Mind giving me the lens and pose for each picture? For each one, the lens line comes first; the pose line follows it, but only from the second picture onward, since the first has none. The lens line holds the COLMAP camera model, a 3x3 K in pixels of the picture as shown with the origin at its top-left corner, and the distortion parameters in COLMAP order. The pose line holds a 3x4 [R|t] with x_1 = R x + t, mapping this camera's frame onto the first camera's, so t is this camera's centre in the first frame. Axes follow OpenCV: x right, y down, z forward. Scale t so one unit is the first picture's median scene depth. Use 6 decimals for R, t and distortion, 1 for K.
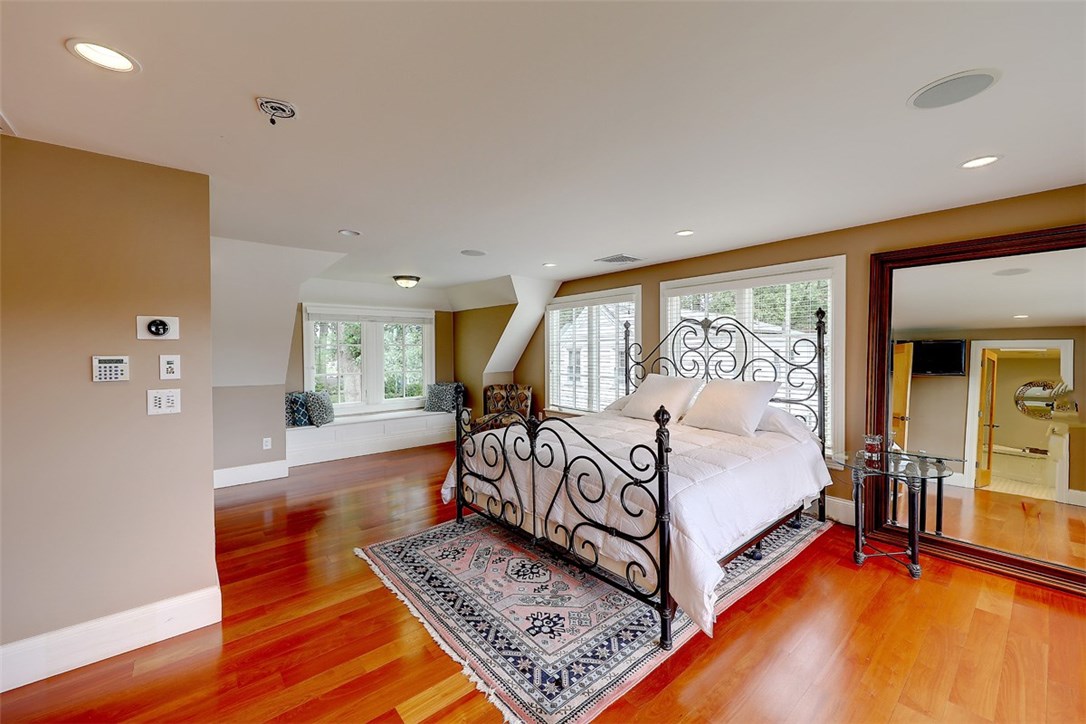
lens RADIAL K [[427.0, 0, 544.7], [0, 427.0, 356.1], [0, 0, 1]] dist [0.009803, -0.000188]
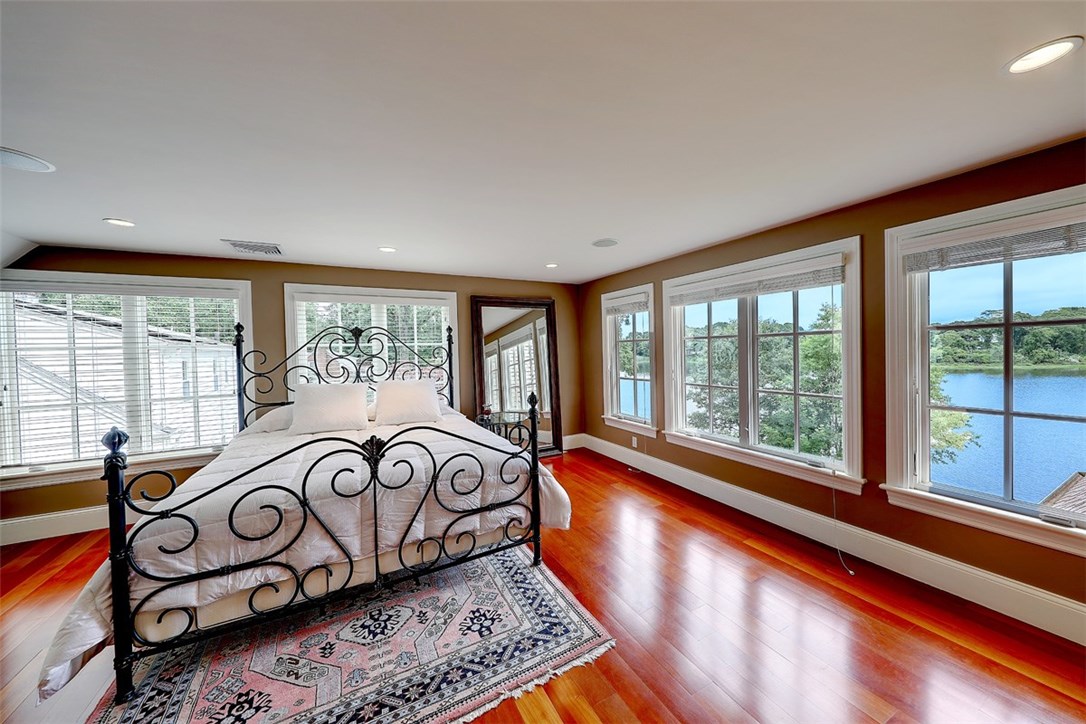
lens RADIAL K [[374.7, 0, 544.4], [0, 374.7, 354.6], [0, 0, 1]] dist [-0.001550, -0.000410]
pose [[0.207633, -0.009324, 0.978162, -0.698352], [0.038450, 0.999260, 0.001363, -0.003589], [-0.977451, 0.037327, 0.207838, 0.540816]]
